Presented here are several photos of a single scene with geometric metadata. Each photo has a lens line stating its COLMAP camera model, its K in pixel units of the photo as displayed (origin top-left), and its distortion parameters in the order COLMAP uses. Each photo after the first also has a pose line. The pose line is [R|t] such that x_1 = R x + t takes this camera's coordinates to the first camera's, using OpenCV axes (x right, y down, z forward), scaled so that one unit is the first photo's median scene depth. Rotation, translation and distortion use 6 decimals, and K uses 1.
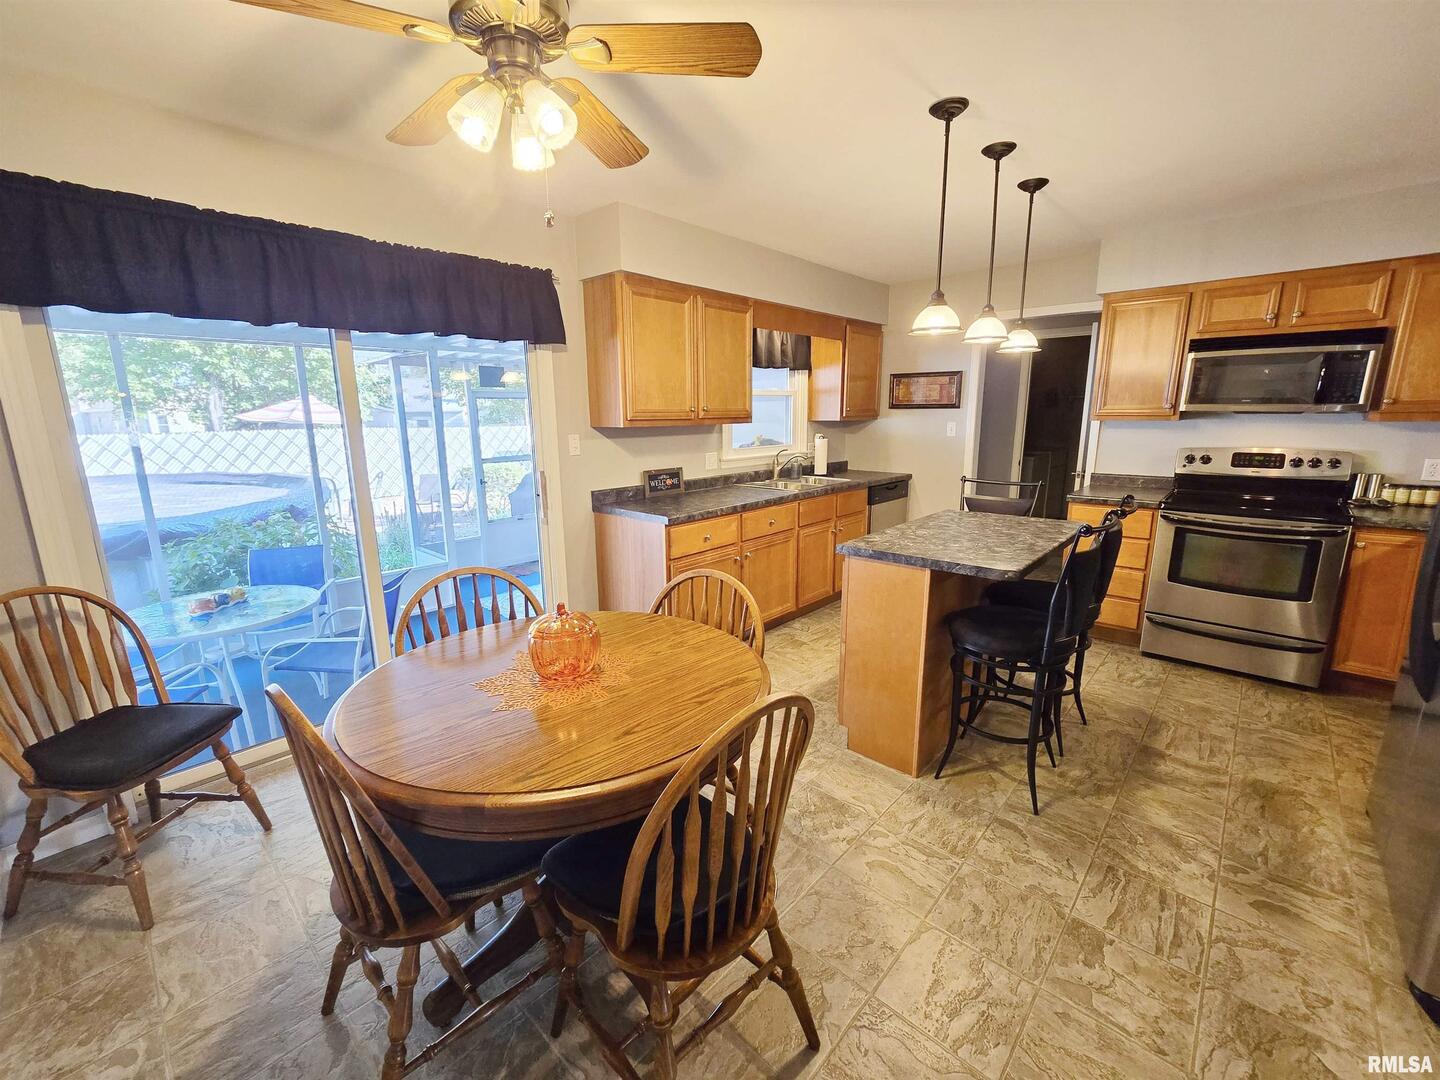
lens RADIAL K [[595.0, 0, 712.9], [0, 595.0, 537.5], [0, 0, 1]] dist [-0.000522, -0.000083]
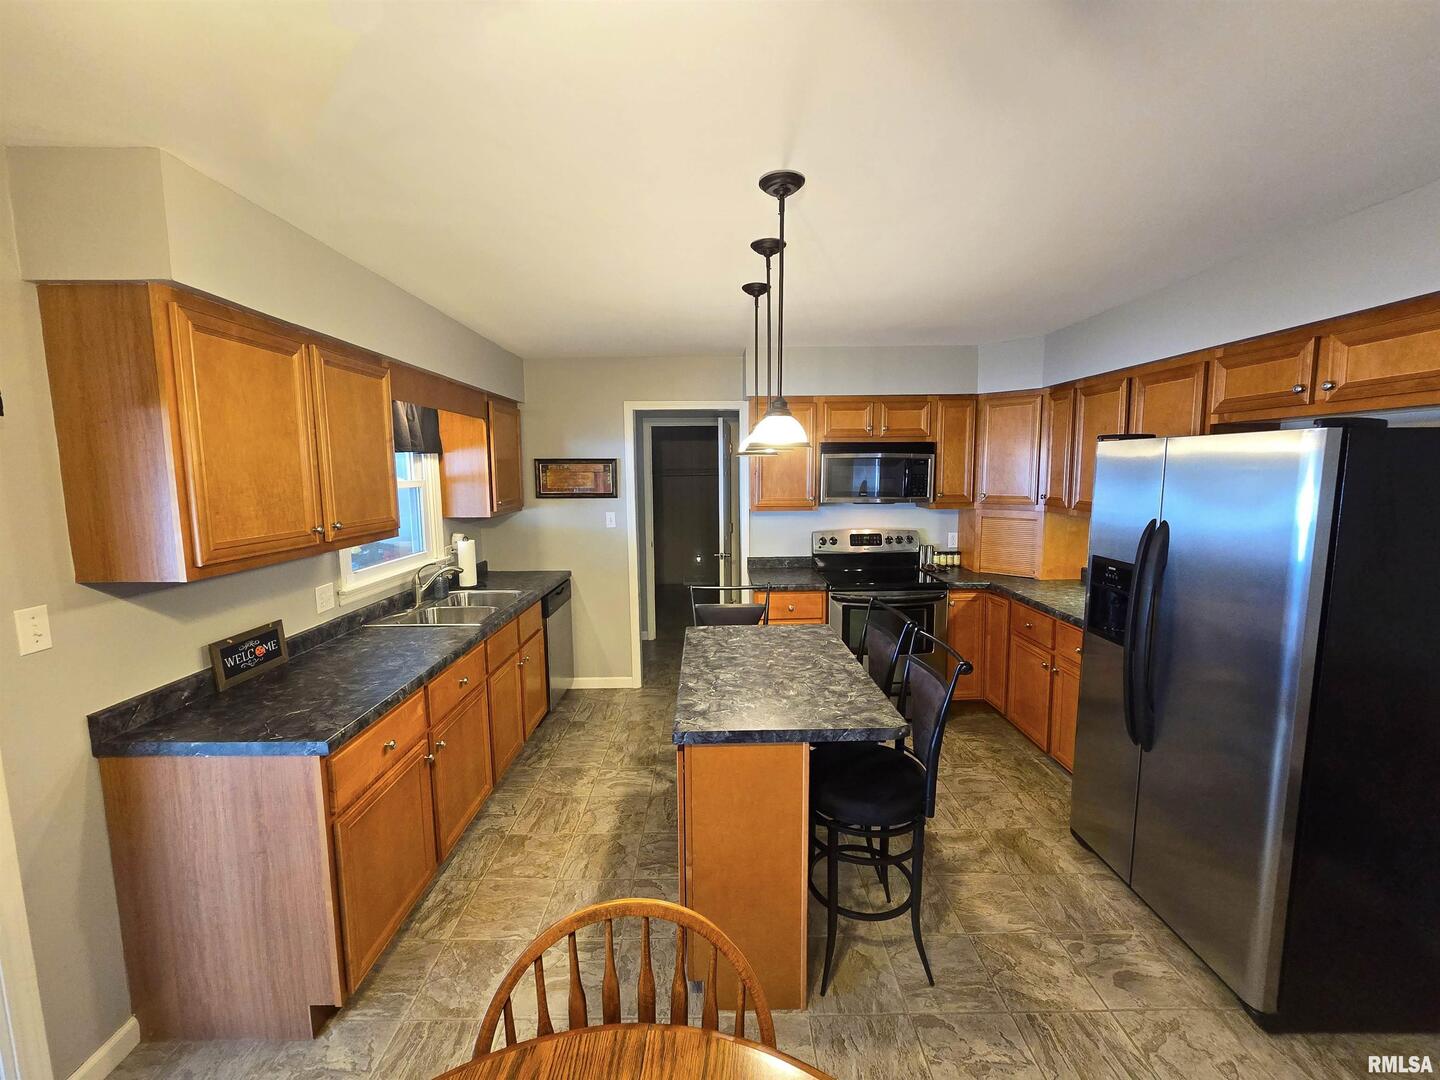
lens RADIAL K [[595.0, 0, 712.9], [0, 595.0, 537.5], [0, 0, 1]] dist [-0.000522, -0.000083]
pose [[0.727660, -0.077755, 0.681517, -0.155298], [0.144934, 0.988551, -0.041961, -0.127683], [-0.670452, 0.129308, 0.730598, 0.307409]]
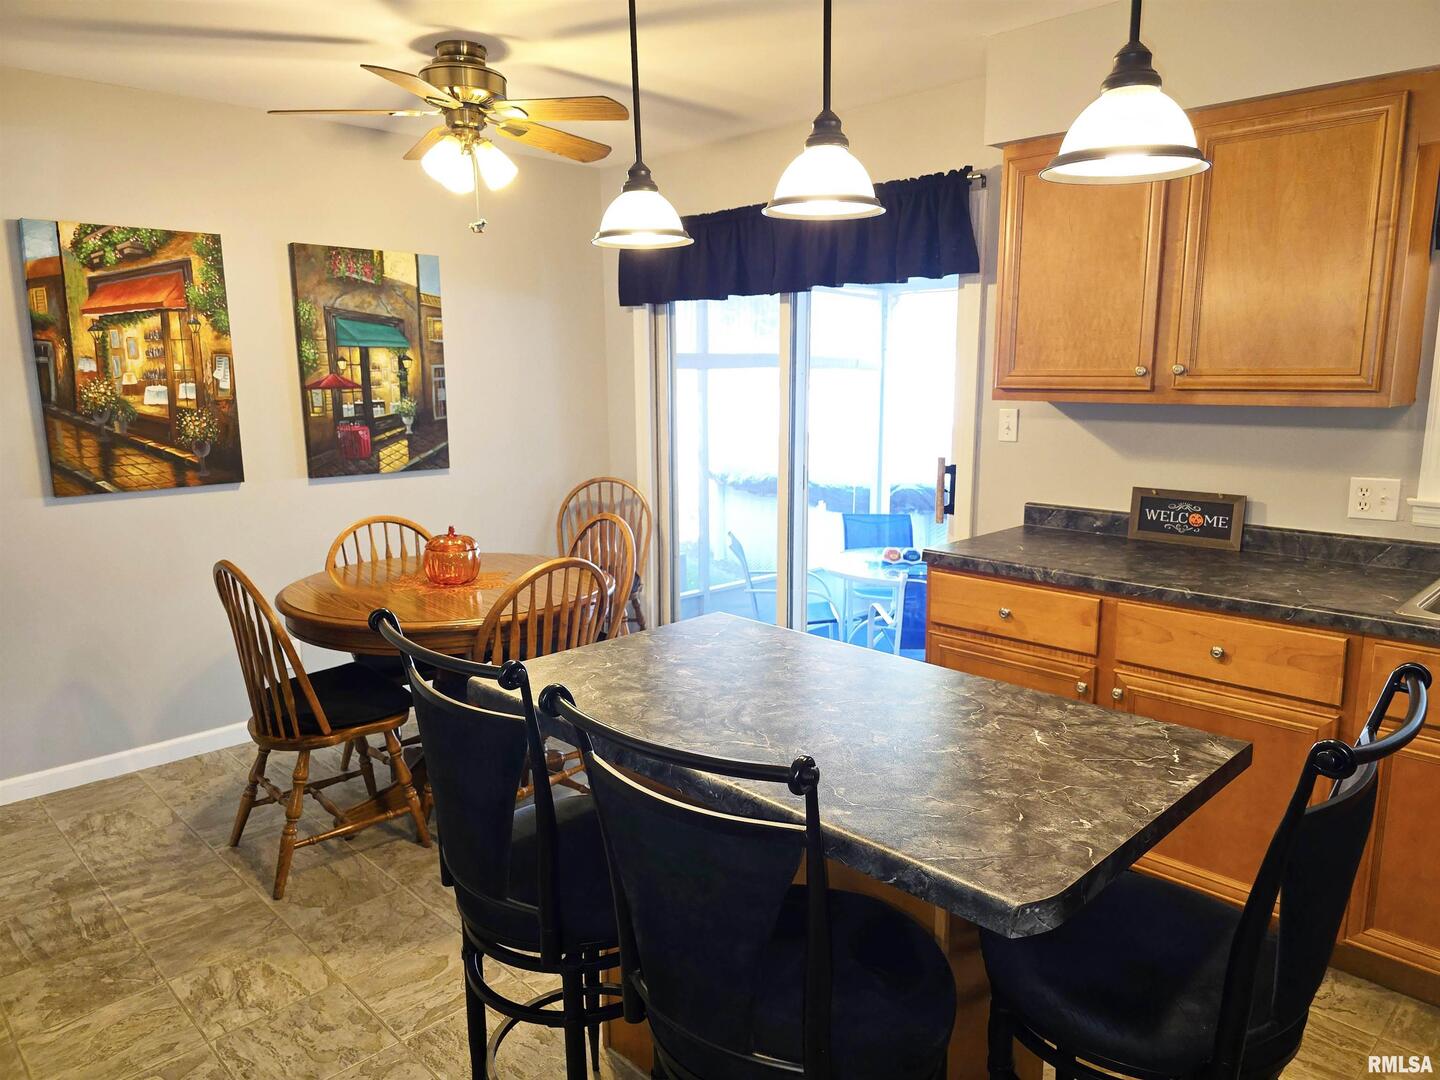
lens RADIAL K [[980.2, 0, 720.0], [0, 980.2, 540.0], [0, 0, 1]] dist [0.002612, -0.001427]
pose [[-0.041900, 0.177237, -0.983276, 0.802467], [-0.201772, 0.962362, 0.182065, -0.161068], [0.978536, 0.206026, -0.004562, 0.709509]]
